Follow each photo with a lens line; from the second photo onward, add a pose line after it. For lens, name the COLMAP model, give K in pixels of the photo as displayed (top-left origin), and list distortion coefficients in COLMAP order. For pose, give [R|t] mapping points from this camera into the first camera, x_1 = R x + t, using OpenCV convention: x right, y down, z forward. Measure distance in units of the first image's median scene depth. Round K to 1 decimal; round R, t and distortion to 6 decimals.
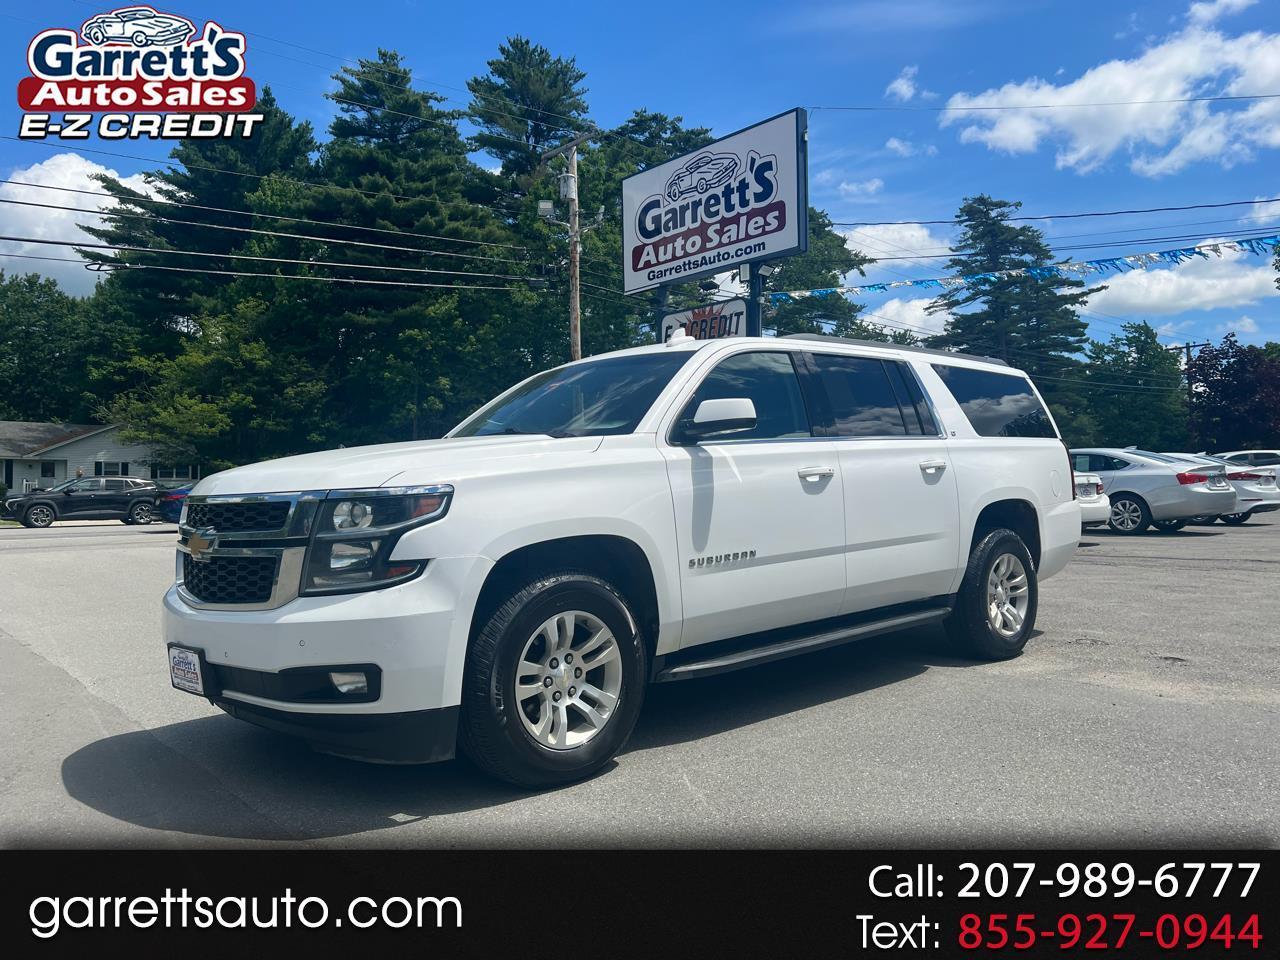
lens RADIAL K [[986.8, 0, 646.0], [0, 986.8, 472.6], [0, 0, 1]] dist [0.042764, -0.005733]
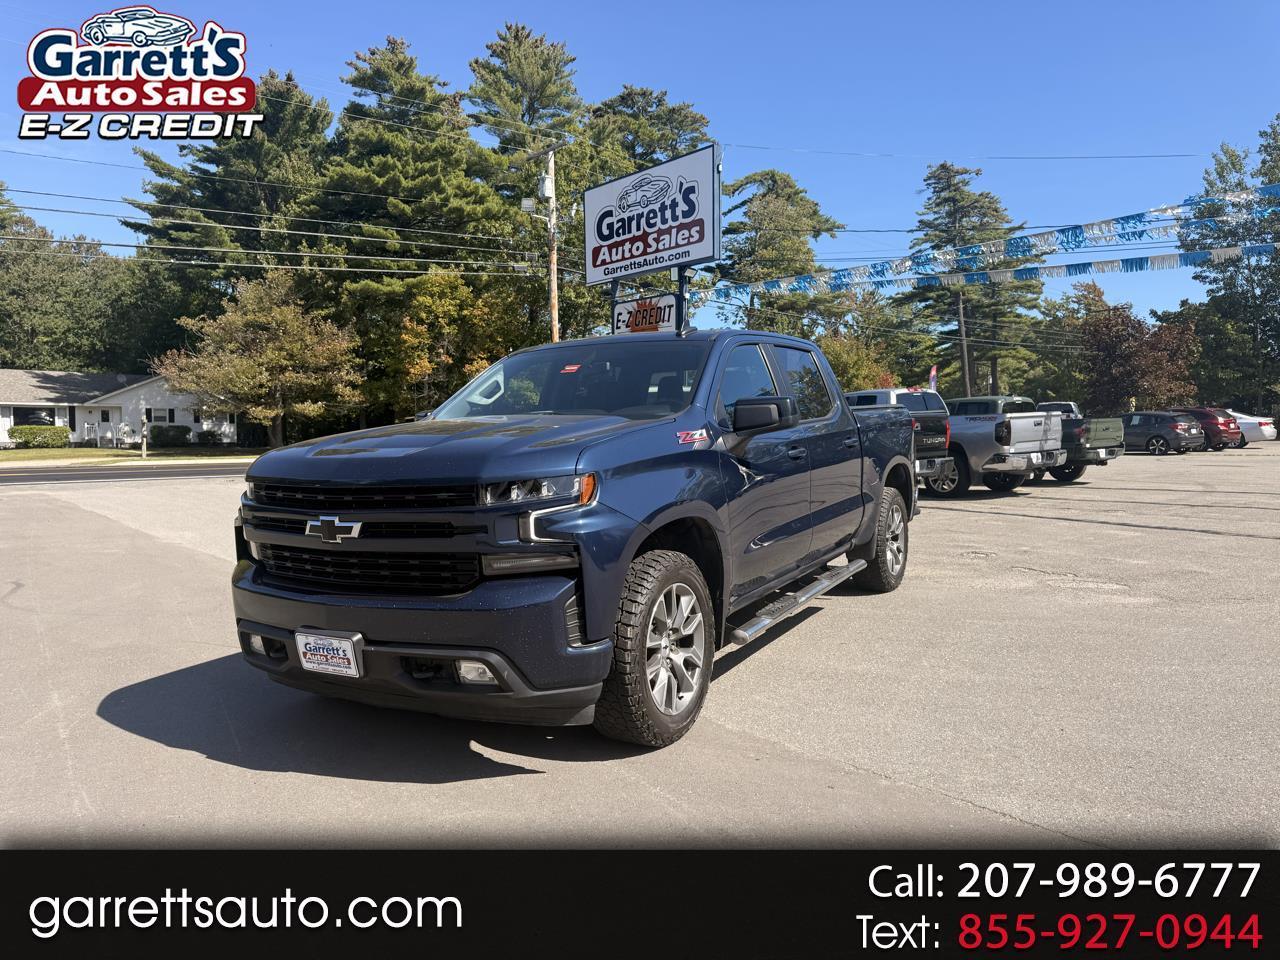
lens RADIAL K [[931.5, 0, 641.1], [0, 931.5, 489.2], [0, 0, 1]] dist [0.097685, -0.123900]
pose [[0.999958, 0.004106, -0.008156, 0.060919], [-0.003454, 0.996908, 0.078497, -0.016300], [0.008453, -0.078466, 0.996881, -0.215436]]
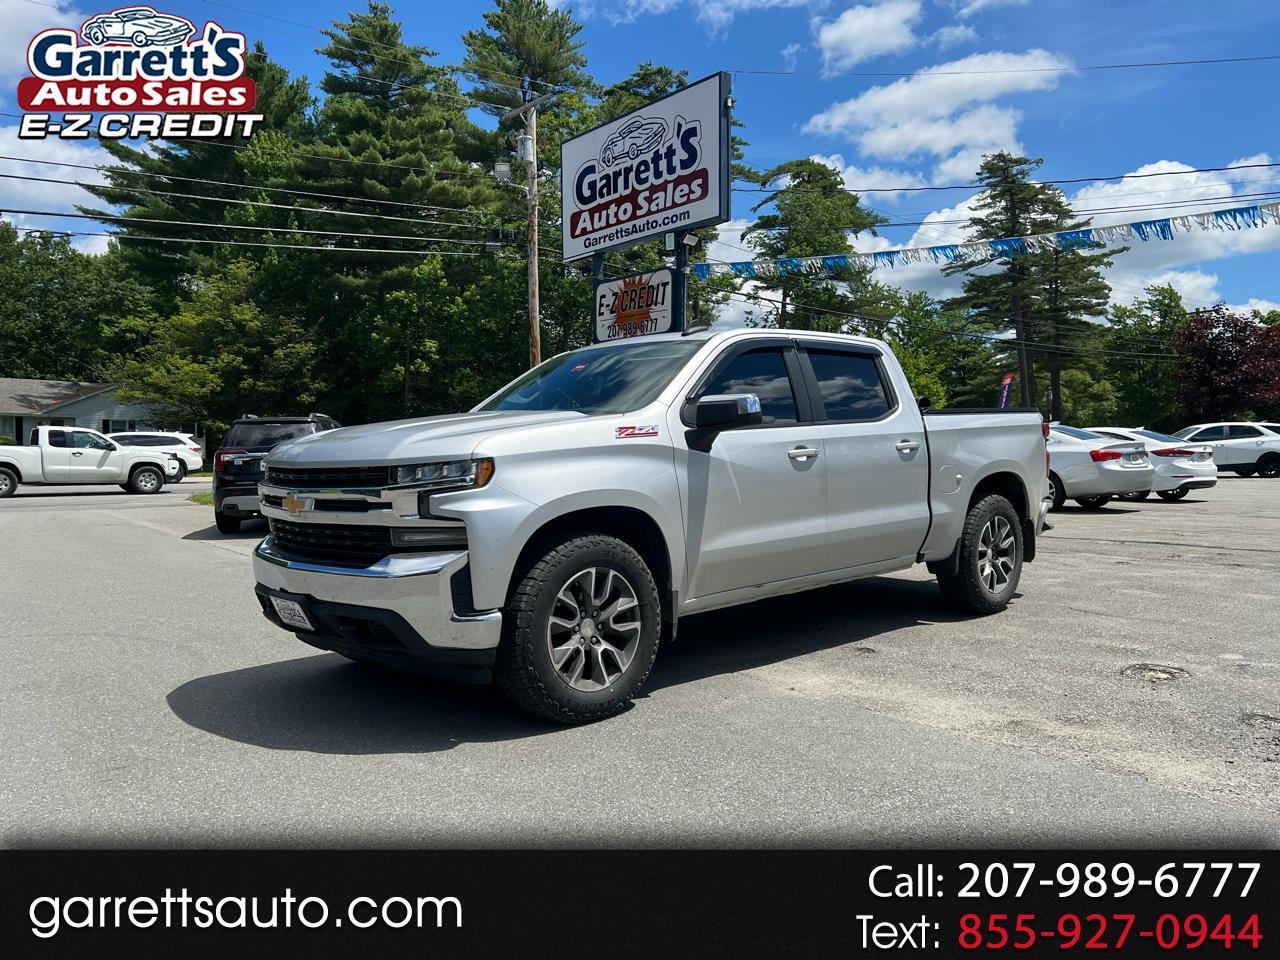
lens RADIAL K [[991.0, 0, 639.9], [0, 991.0, 491.5], [0, 0, 1]] dist [0.030340, -0.000402]
pose [[0.999224, 0.012764, -0.037267, 0.099063], [-0.010543, 0.998191, 0.059190, -0.010216], [0.037955, -0.058751, 0.997551, -0.005540]]
